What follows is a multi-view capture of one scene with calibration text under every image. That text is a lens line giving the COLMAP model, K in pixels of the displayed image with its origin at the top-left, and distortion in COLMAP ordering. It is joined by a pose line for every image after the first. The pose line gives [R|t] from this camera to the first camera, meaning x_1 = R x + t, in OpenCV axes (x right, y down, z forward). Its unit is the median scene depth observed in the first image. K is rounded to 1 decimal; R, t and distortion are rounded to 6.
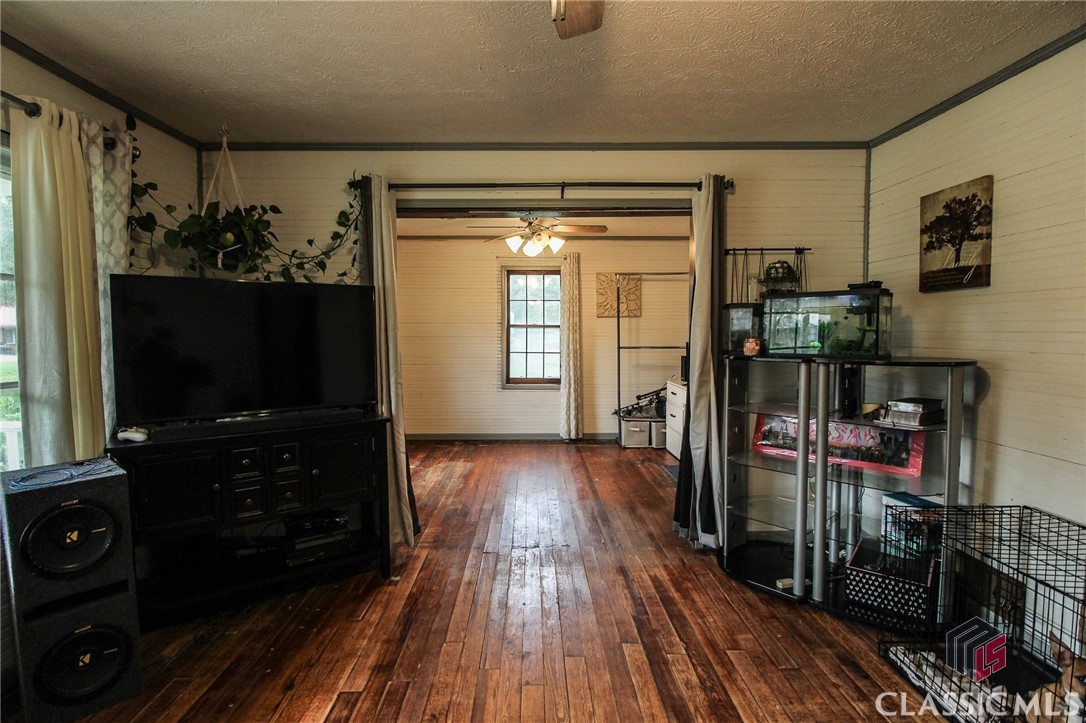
lens RADIAL K [[507.7, 0, 546.3], [0, 507.7, 361.9], [0, 0, 1]] dist [-0.017748, 0.000506]
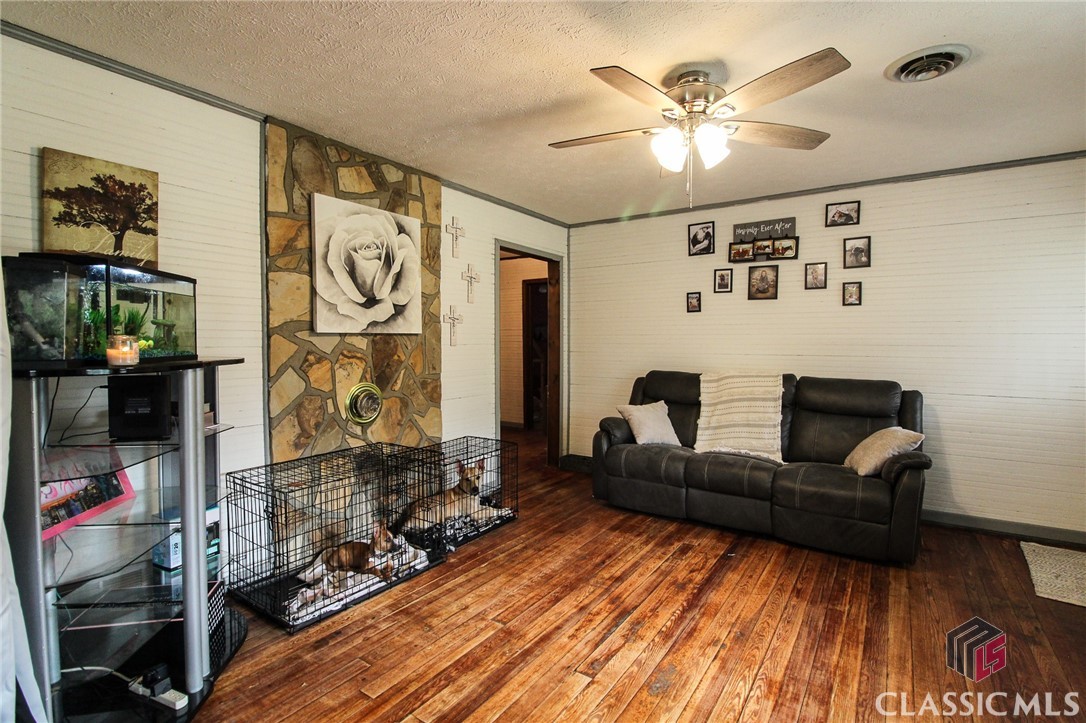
lens RADIAL K [[507.7, 0, 547.7], [0, 507.7, 357.2], [0, 0, 1]] dist [-0.017748, 0.000506]
pose [[-0.809749, -0.018800, 0.586475, -0.352866], [0.034832, 0.996184, 0.080026, -0.058167], [-0.585741, 0.085229, -0.806004, 1.390969]]
